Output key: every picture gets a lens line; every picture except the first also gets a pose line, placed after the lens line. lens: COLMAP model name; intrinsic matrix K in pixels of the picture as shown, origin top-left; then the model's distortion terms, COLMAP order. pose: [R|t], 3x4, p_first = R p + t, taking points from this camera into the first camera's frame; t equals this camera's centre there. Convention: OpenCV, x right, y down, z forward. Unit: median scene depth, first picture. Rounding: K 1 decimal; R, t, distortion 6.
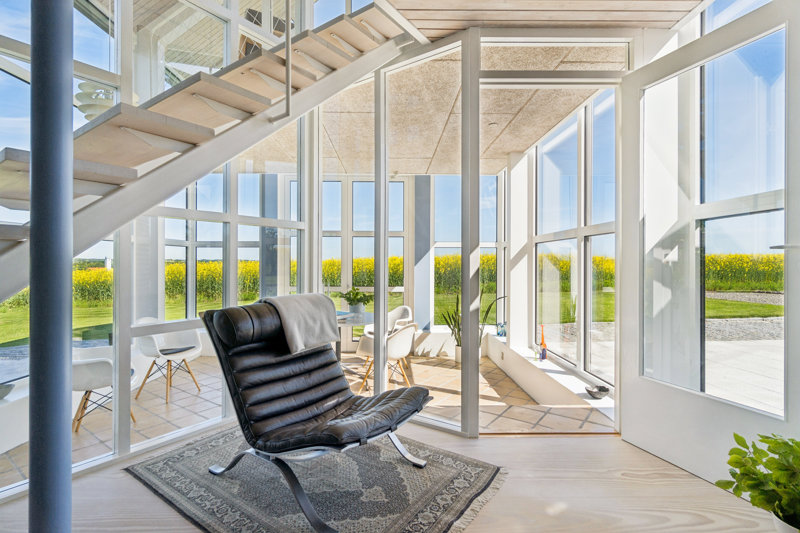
lens RADIAL K [[391.6, 0, 396.4], [0, 391.6, 261.5], [0, 0, 1]] dist [-0.000950, -0.000936]
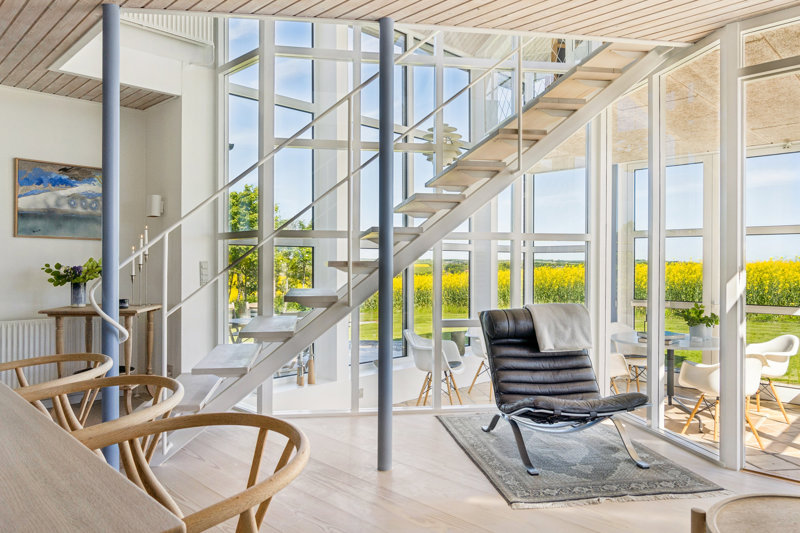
lens RADIAL K [[548.4, 0, 400.0], [0, 548.4, 265.7], [0, 0, 1]] dist [-0.004141, -0.000720]
pose [[0.709356, 0.003449, -0.704842, 0.637808], [-0.000885, 0.999992, 0.004002, -0.038490], [0.704850, -0.002216, 0.709353, -0.533136]]
